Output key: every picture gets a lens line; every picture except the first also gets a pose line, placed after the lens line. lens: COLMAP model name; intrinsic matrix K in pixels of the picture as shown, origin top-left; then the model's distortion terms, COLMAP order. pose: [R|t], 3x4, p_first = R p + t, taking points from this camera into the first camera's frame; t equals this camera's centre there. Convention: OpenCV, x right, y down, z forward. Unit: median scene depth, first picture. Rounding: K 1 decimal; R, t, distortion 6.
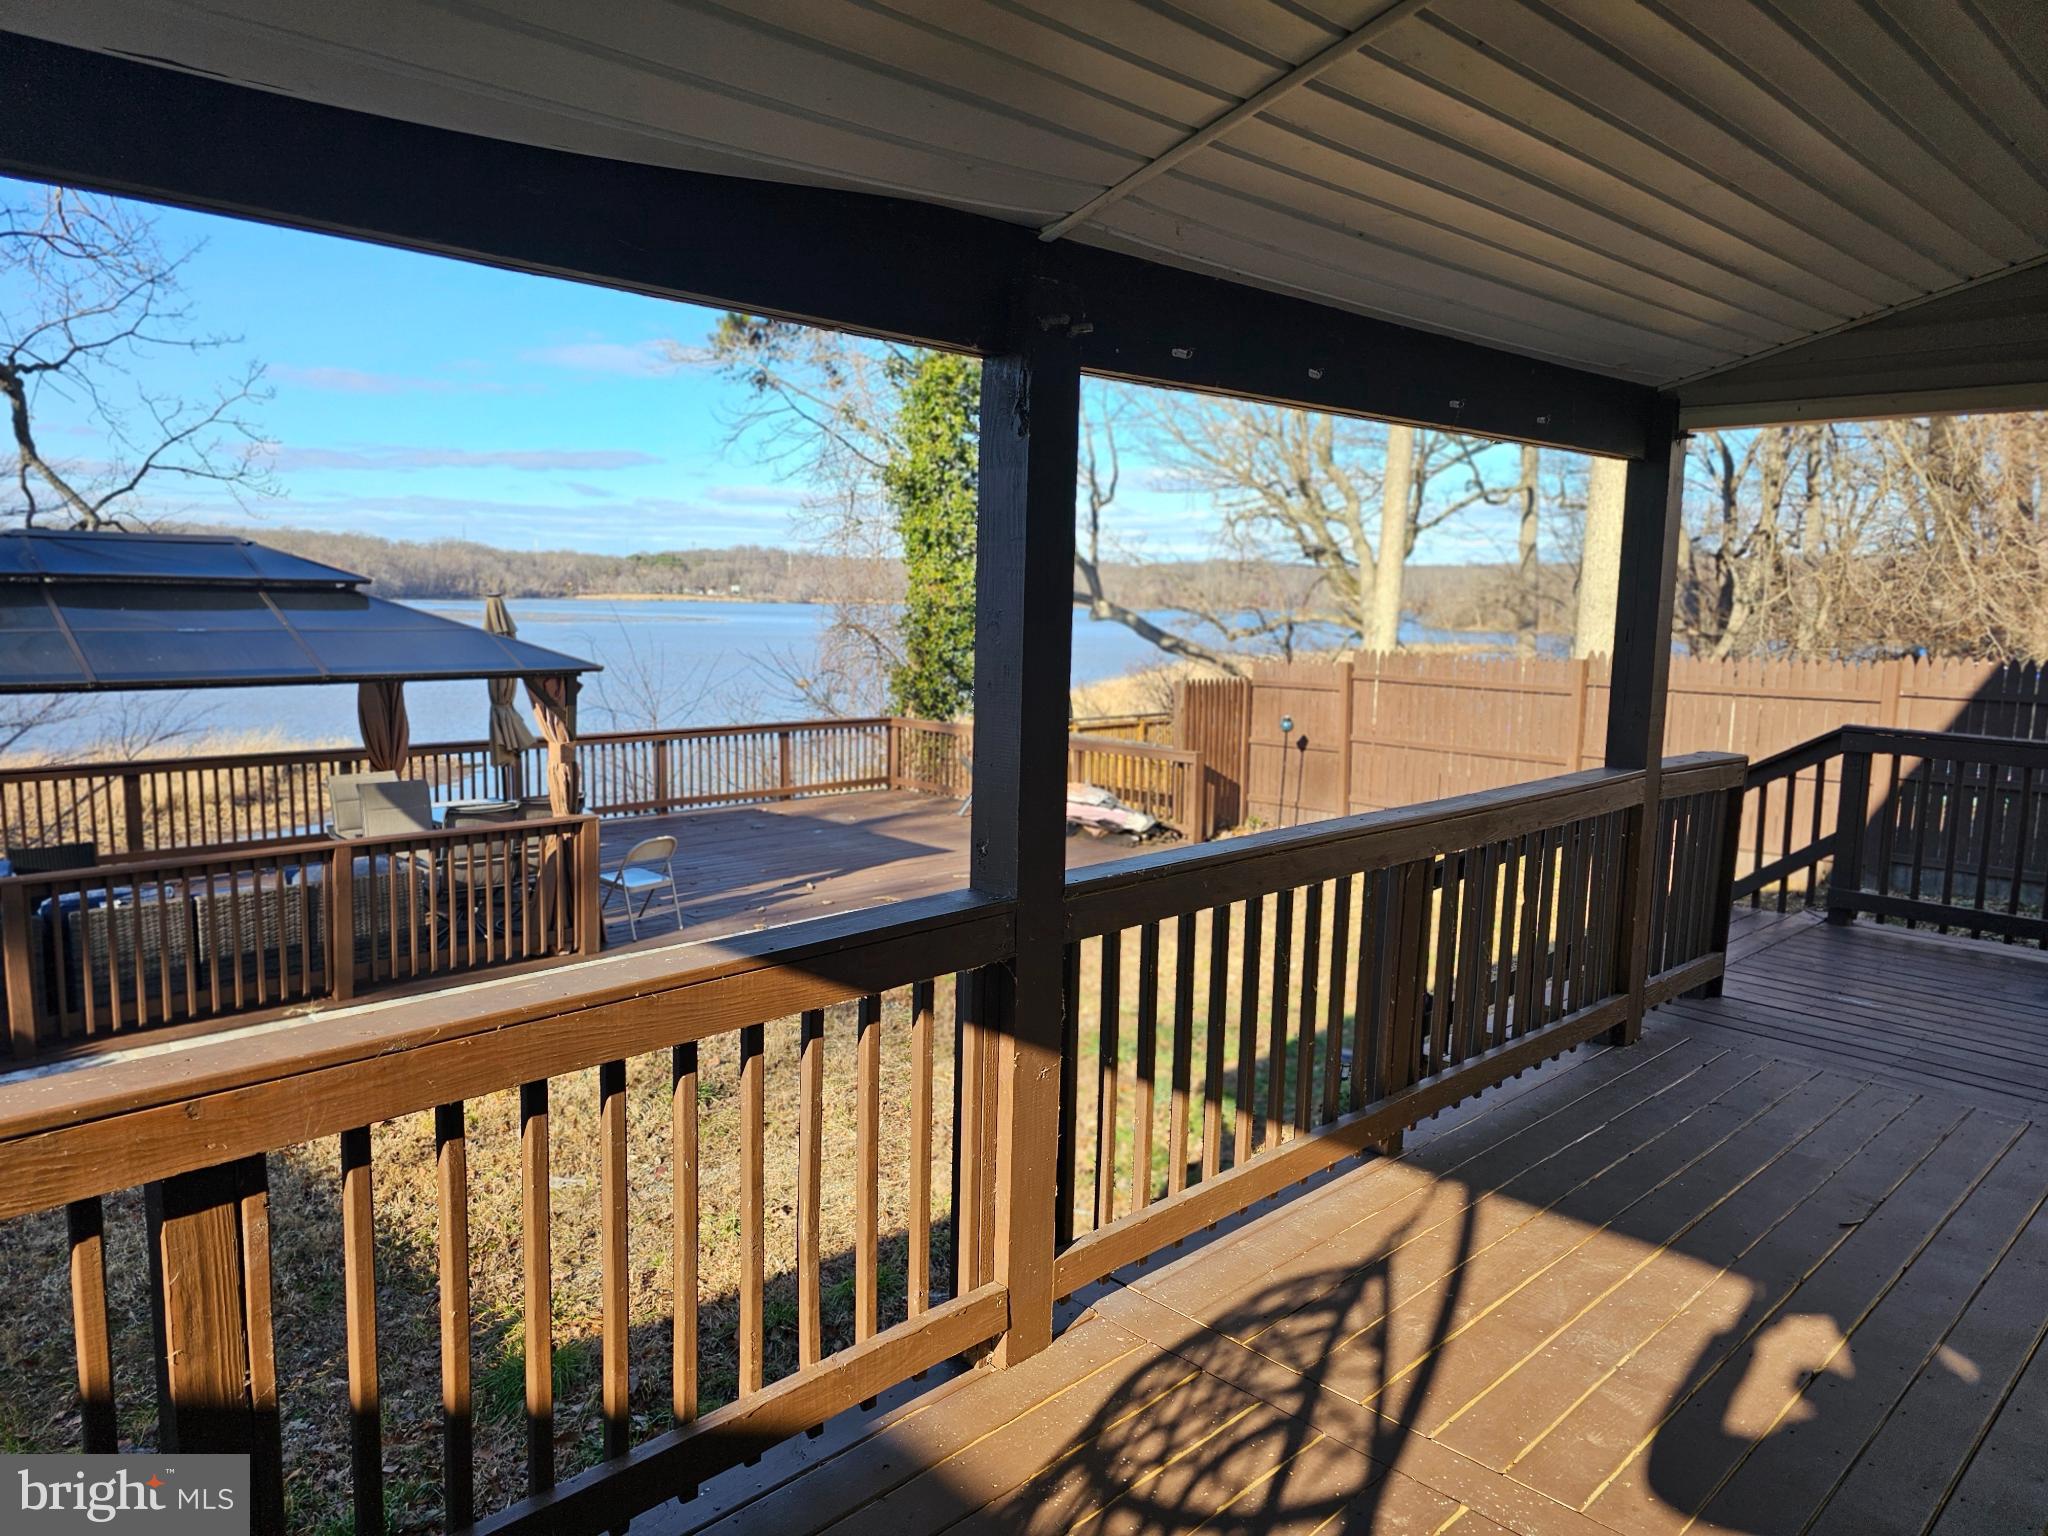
lens RADIAL K [[1361.8, 0, 1008.7], [0, 1361.8, 775.0], [0, 0, 1]] dist [0.049121, -0.052368]
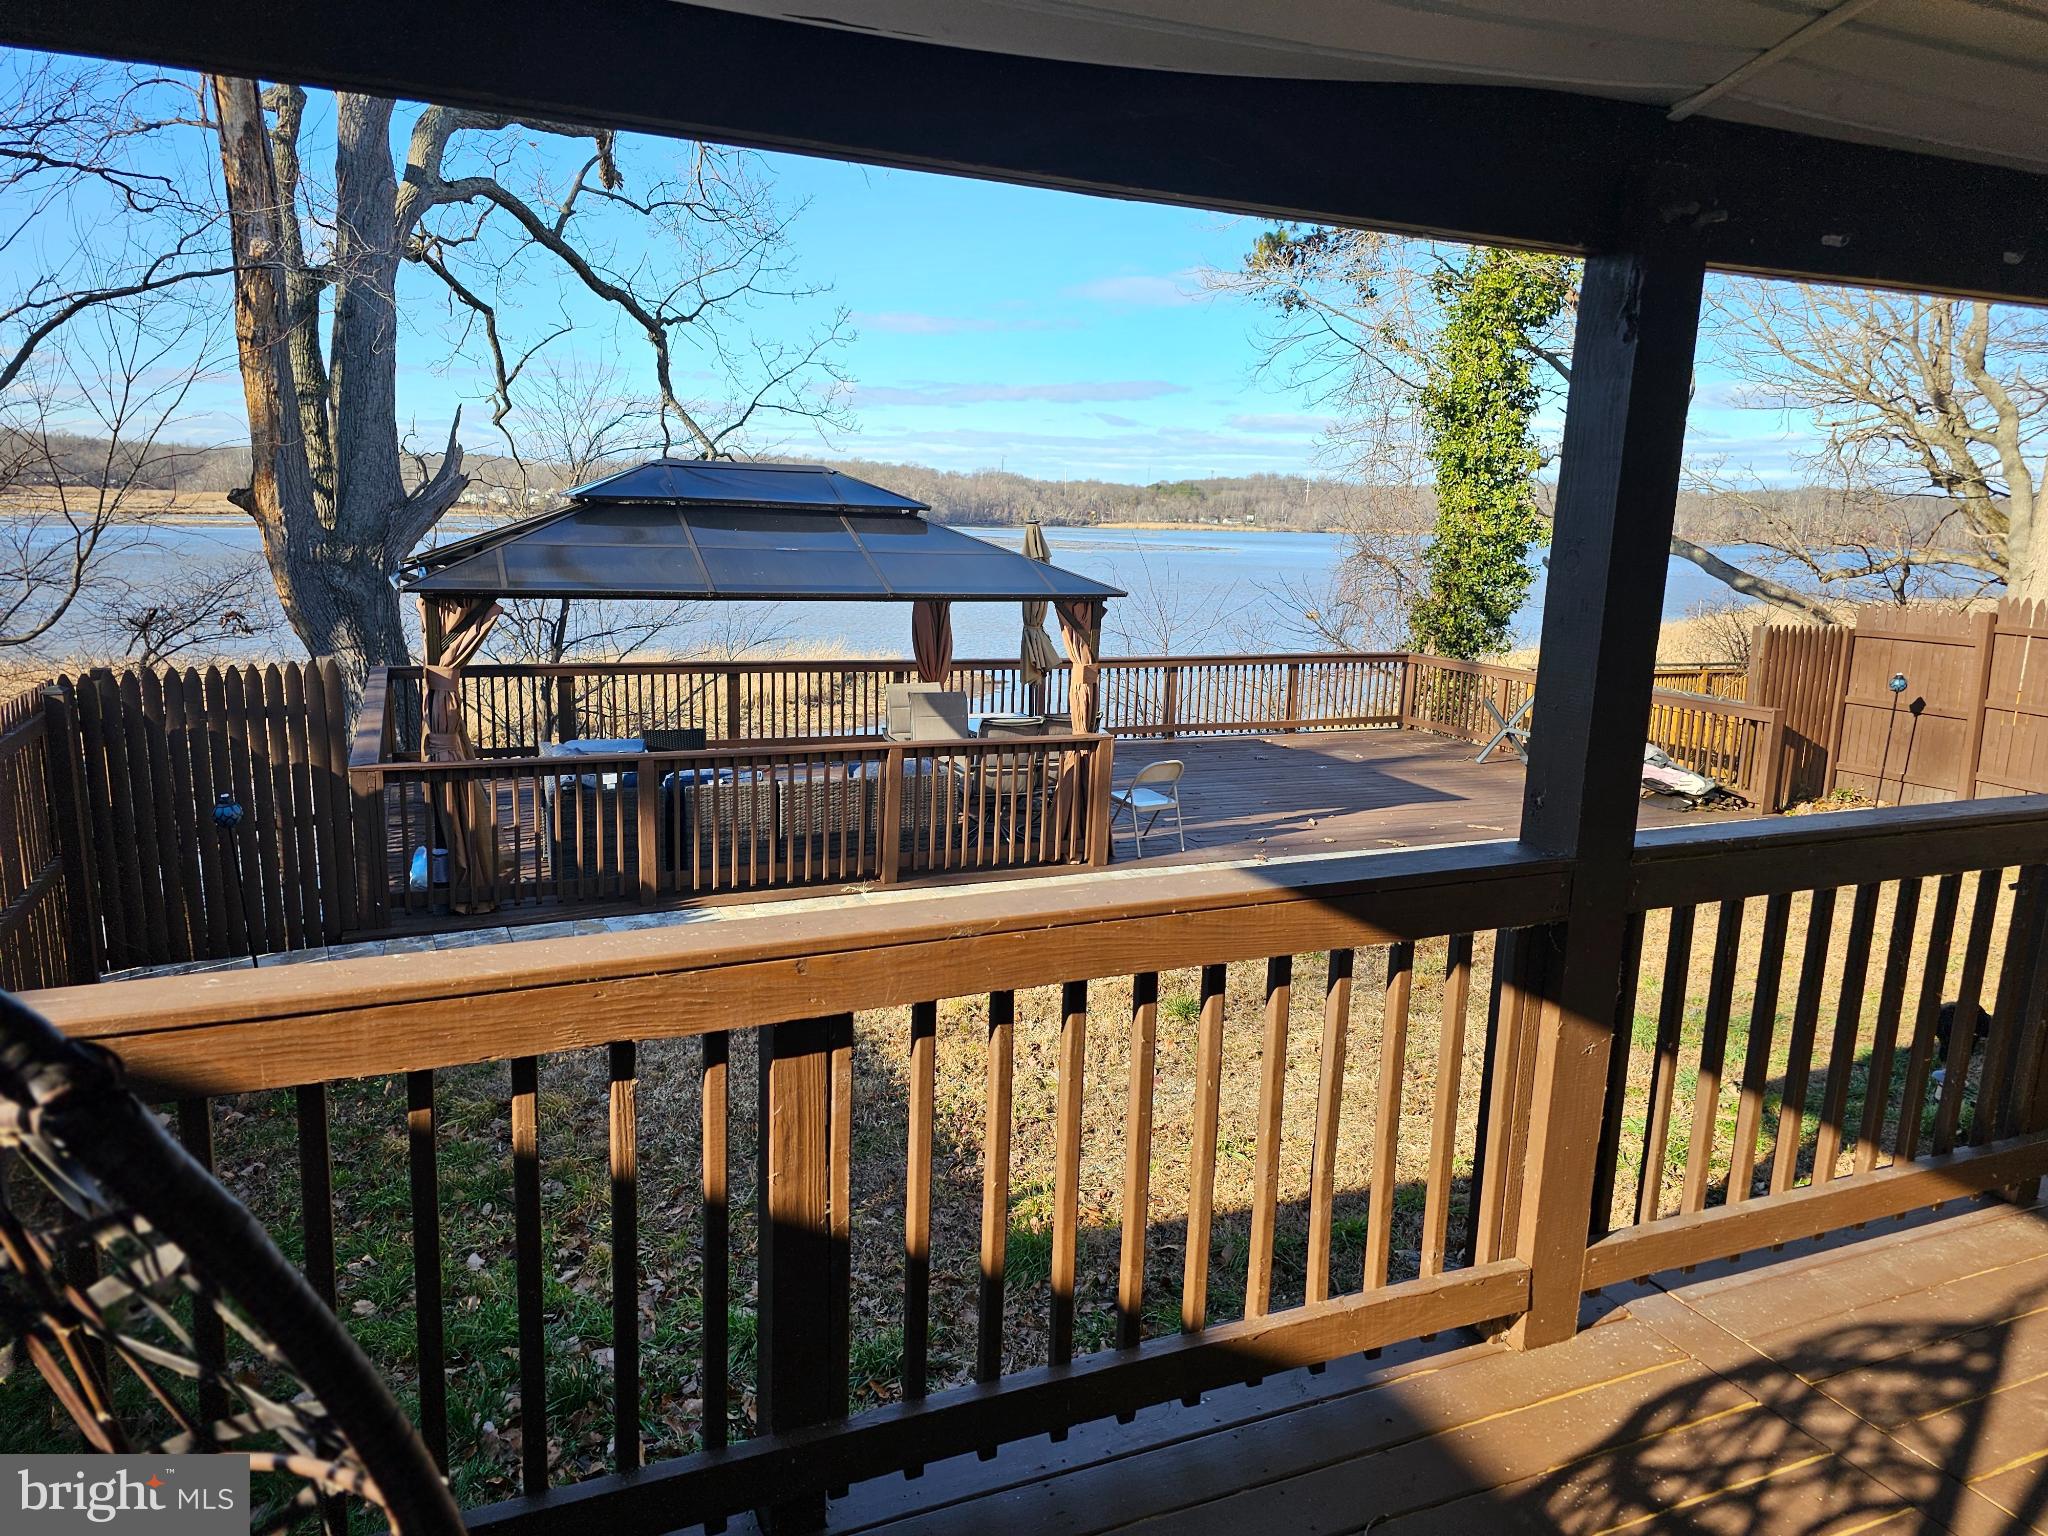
lens RADIAL K [[1361.8, 0, 1007.3], [0, 1361.8, 766.6], [0, 0, 1]] dist [0.049121, -0.052368]
pose [[0.932581, 0.076288, -0.352808, -0.010491], [-0.060530, 0.996622, 0.055498, 0.000941], [0.355850, -0.030401, 0.934048, 0.001976]]
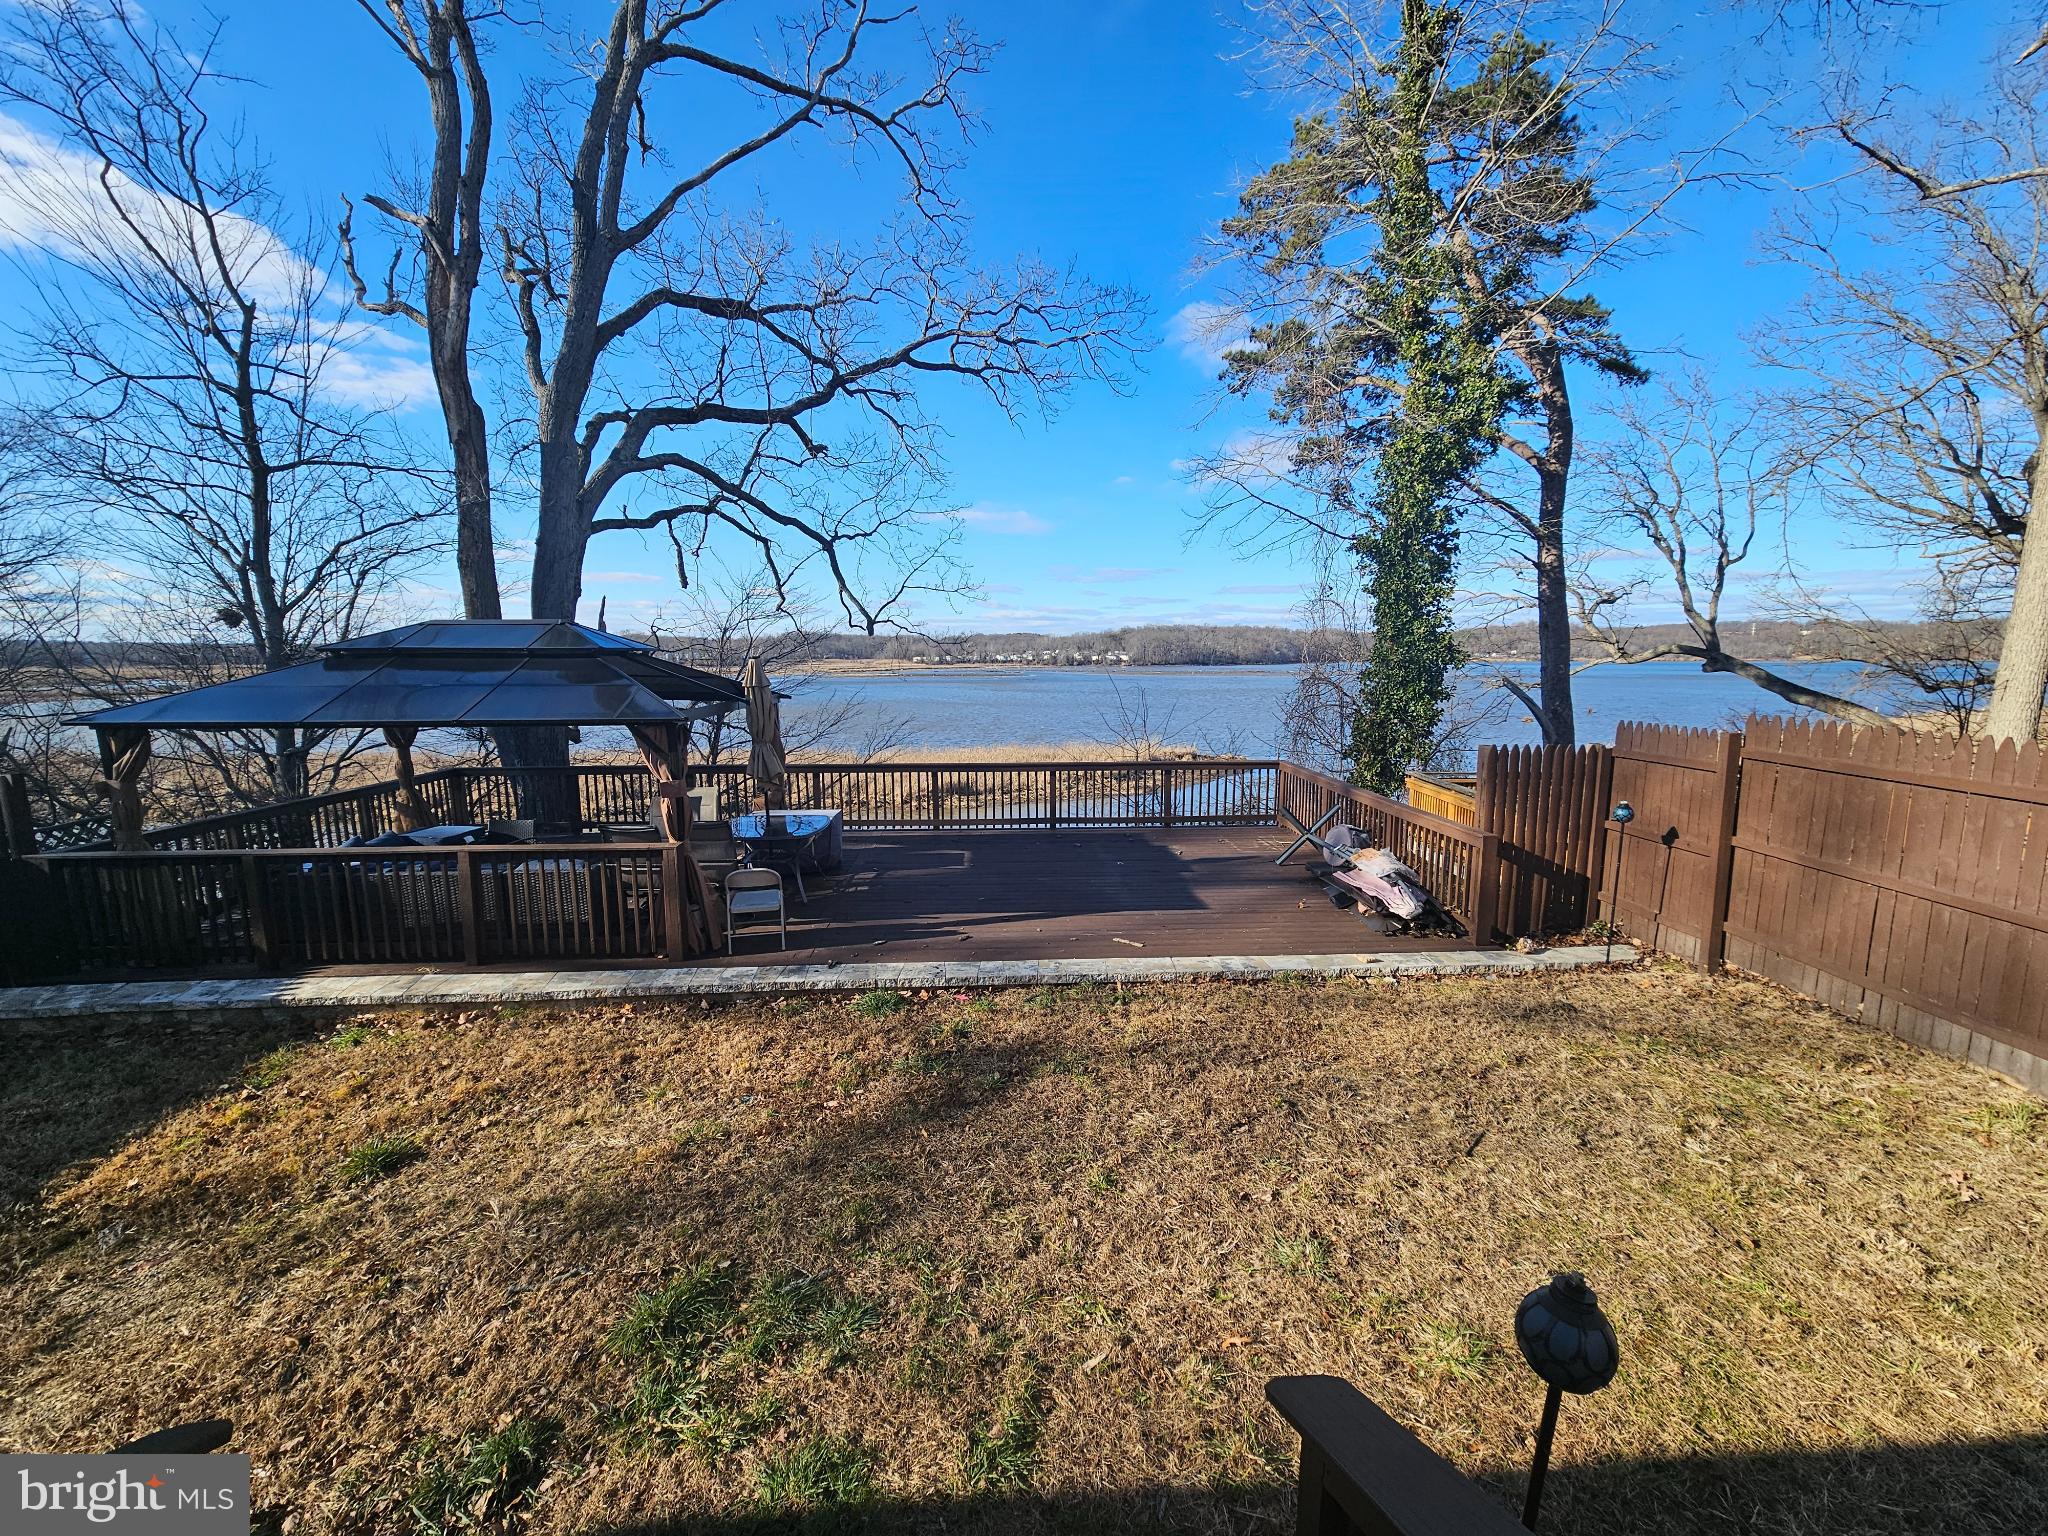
lens RADIAL K [[849.2, 0, 1029.6], [0, 849.2, 767.6], [0, 0, 1]] dist [-0.007539, -0.000001]
pose [[0.755647, 0.065539, -0.651691, 0.535706], [-0.068629, 0.997427, 0.020733, -0.098696], [0.651373, 0.029058, 0.758201, 0.894217]]
